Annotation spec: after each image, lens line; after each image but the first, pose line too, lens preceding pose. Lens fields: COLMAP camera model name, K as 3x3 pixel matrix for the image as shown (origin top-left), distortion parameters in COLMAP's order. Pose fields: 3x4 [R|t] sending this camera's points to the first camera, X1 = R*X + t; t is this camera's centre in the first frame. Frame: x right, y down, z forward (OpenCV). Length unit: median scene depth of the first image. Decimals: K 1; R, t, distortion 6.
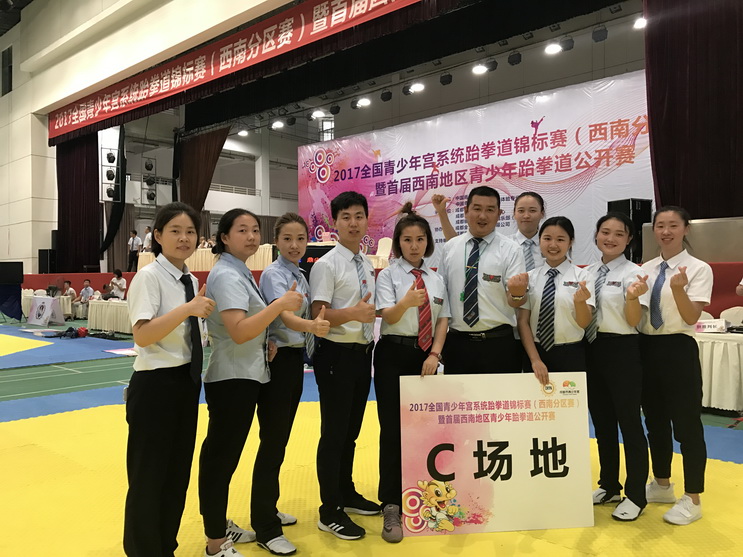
lens RADIAL K [[612.5, 0, 370.7], [0, 612.5, 278.5], [0, 0, 1]] dist [0.001207, -0.004264]
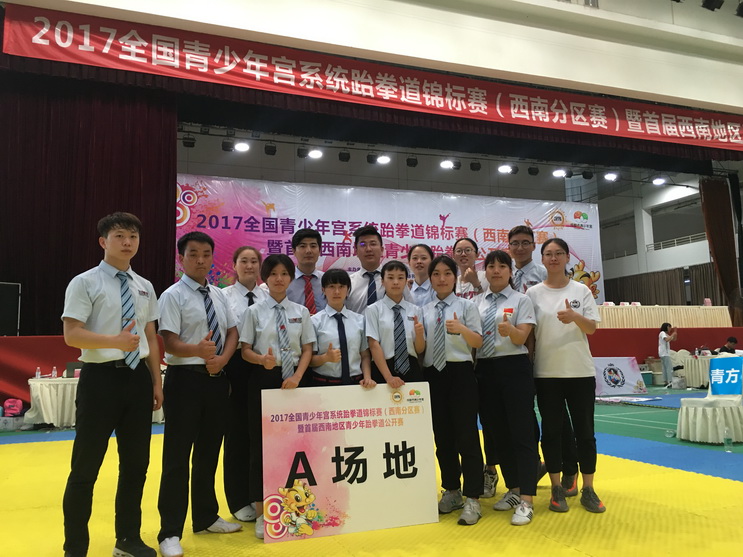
lens RADIAL K [[621.7, 0, 370.1], [0, 621.7, 279.2], [0, 0, 1]] dist [0.018951, 0.005109]
pose [[0.479290, 0.101105, 0.871814, -0.810787], [0.017333, 0.992058, -0.124579, 0.016272], [-0.877486, 0.074820, 0.473731, 0.530682]]
